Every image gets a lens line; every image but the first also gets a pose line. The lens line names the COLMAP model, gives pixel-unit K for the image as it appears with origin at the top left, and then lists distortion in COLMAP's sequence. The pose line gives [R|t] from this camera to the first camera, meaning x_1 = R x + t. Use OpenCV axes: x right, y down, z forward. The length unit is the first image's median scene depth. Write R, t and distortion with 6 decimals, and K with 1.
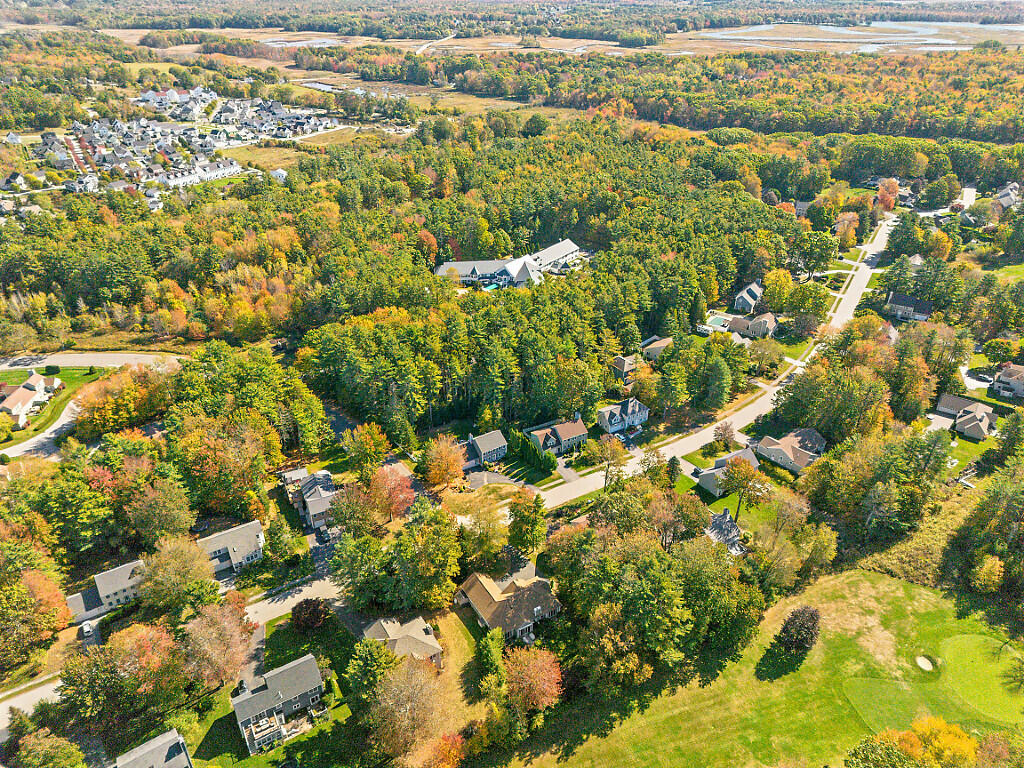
lens RADIAL K [[713.3, 0, 512.0], [0, 713.3, 384.0], [0, 0, 1]] dist [0.081572, -0.073451]
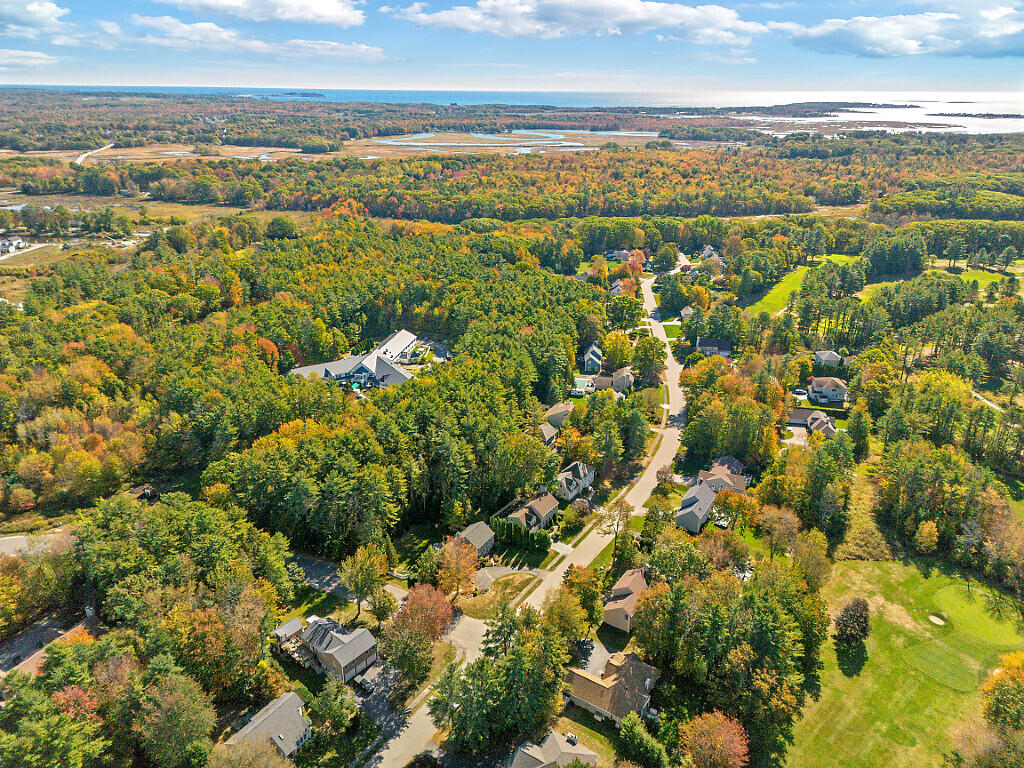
lens RADIAL K [[713.3, 0, 512.0], [0, 713.3, 384.0], [0, 0, 1]] dist [0.081572, -0.073451]
pose [[0.901518, -0.158261, 0.402763, -0.216239], [0.207878, 0.974686, -0.082309, -0.017115], [-0.379541, 0.157928, 0.911596, 0.054873]]
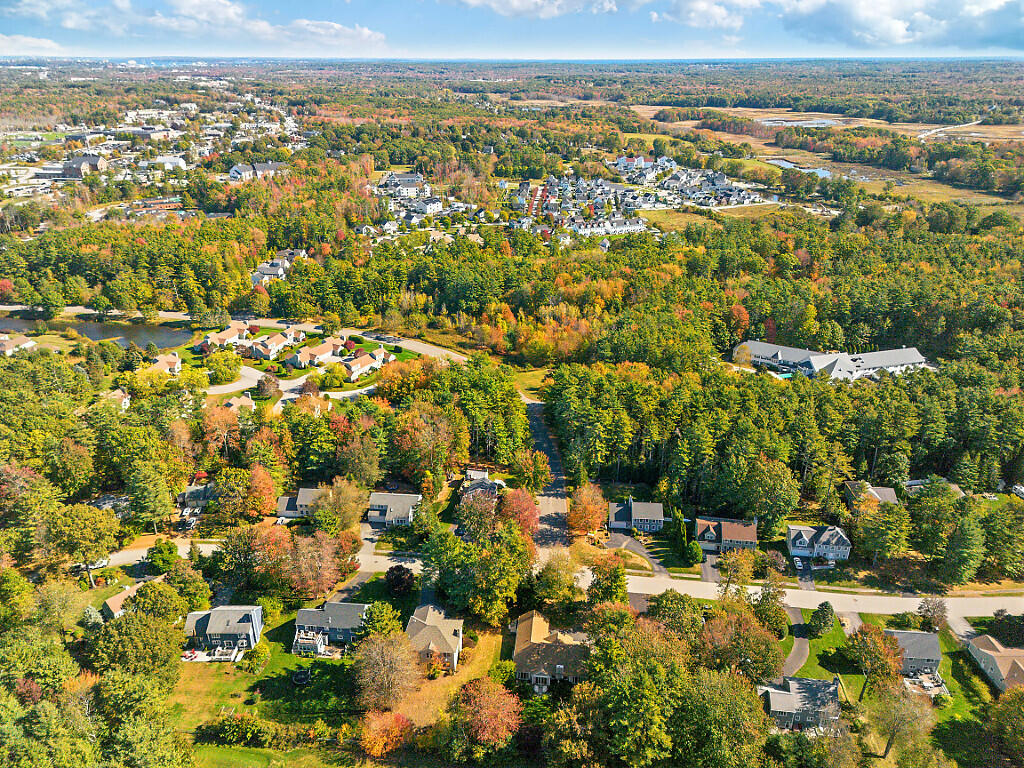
lens RADIAL K [[713.3, 0, 512.0], [0, 713.3, 384.0], [0, 0, 1]] dist [0.081572, -0.073451]
pose [[0.794607, 0.253954, -0.551459, 0.203398], [-0.302867, 0.953029, 0.002475, -0.019707], [0.526185, 0.165052, 0.834199, 0.032574]]
